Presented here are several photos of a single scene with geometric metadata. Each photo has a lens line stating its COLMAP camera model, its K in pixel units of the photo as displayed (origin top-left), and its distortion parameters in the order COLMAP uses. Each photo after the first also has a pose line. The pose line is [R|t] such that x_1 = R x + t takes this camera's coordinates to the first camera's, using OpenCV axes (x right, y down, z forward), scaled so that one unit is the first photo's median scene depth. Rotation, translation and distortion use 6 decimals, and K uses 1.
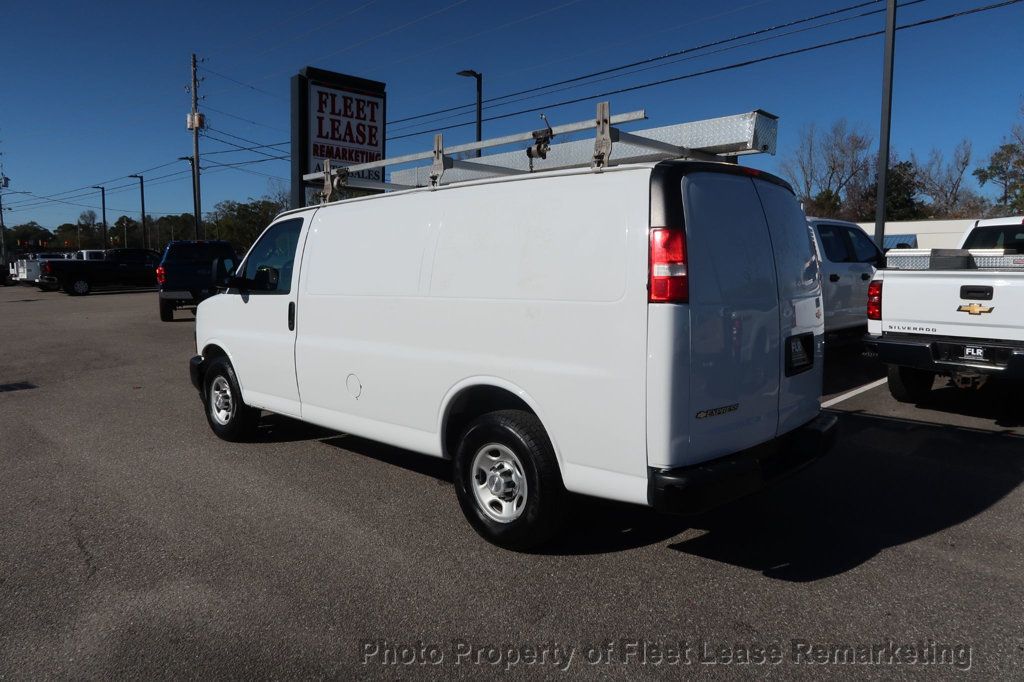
lens RADIAL K [[713.0, 0, 508.7], [0, 713.0, 336.8], [0, 0, 1]] dist [-0.030074, 0.018874]
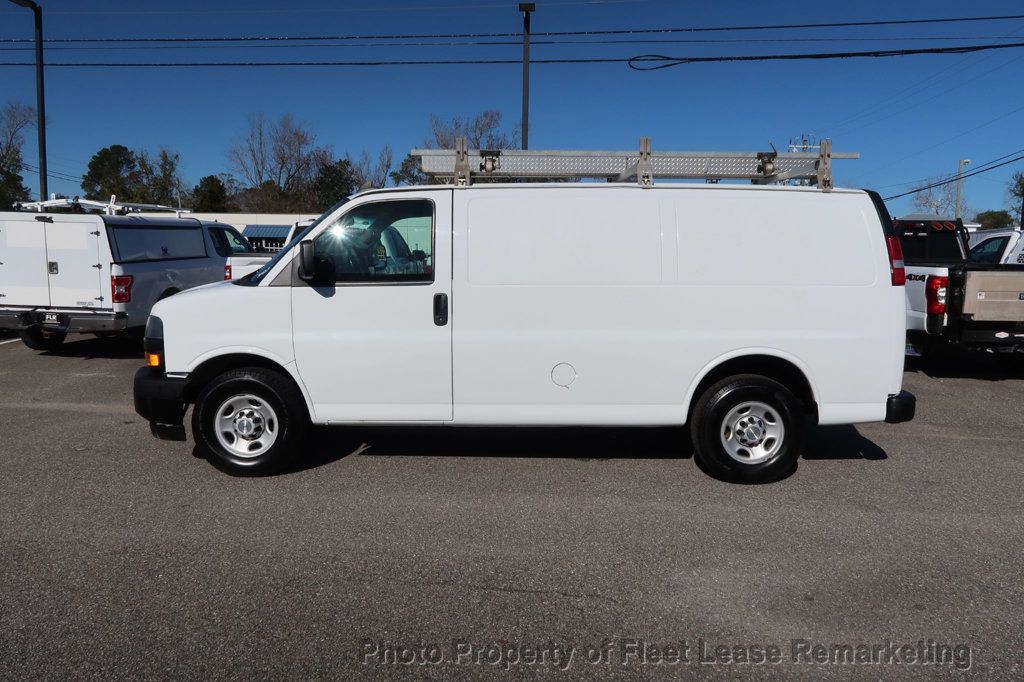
lens RADIAL K [[713.0, 0, 517.2], [0, 713.0, 350.4], [0, 0, 1]] dist [-0.030074, 0.018874]
pose [[0.712955, -0.080739, 0.696546, -0.162397], [0.055505, 0.996730, 0.058722, -0.004793], [-0.699010, -0.003204, 0.715105, 0.055998]]
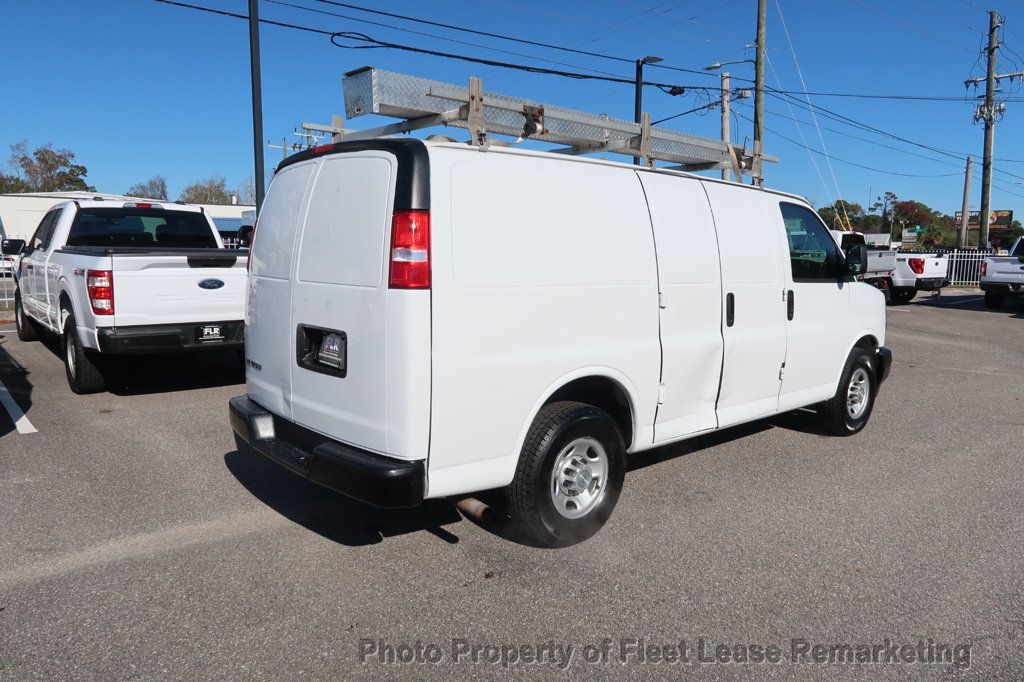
lens RADIAL K [[713.0, 0, 505.8], [0, 713.0, 338.6], [0, 0, 1]] dist [-0.030074, 0.018874]
pose [[0.037724, -0.126307, 0.991274, -0.228997], [0.093592, 0.988066, 0.122337, -0.027240], [-0.994896, 0.088160, 0.049095, 0.267123]]
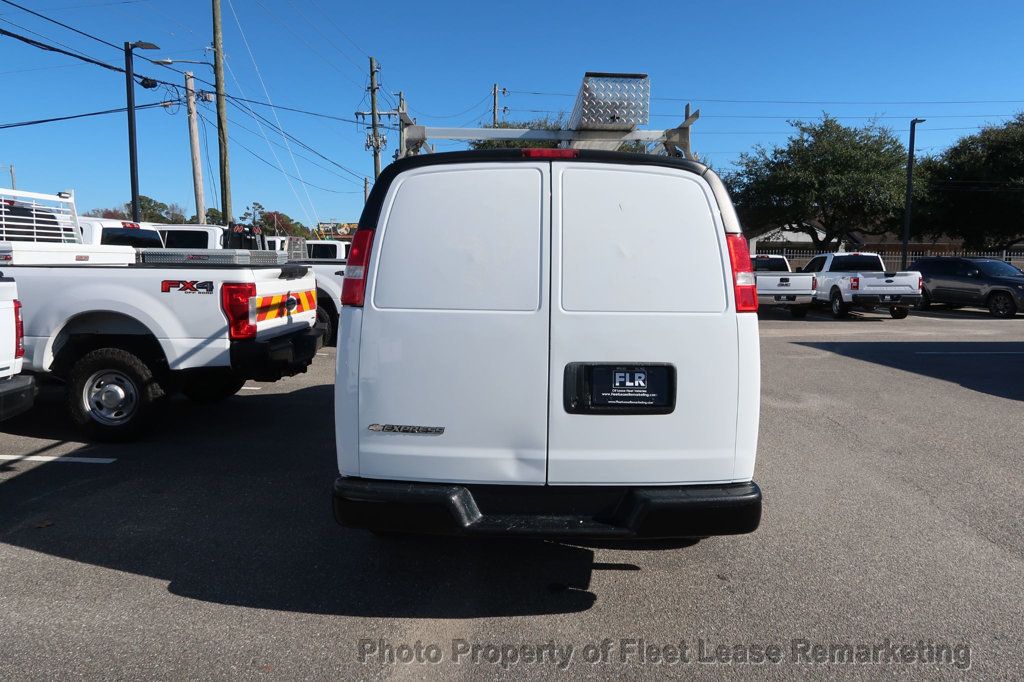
lens RADIAL K [[713.0, 0, 510.0], [0, 713.0, 339.3], [0, 0, 1]] dist [-0.030074, 0.018874]
pose [[-0.720031, -0.081577, 0.689130, -0.171532], [0.064903, 0.980797, 0.183917, -0.040910], [-0.690900, 0.177152, -0.700910, 0.387120]]
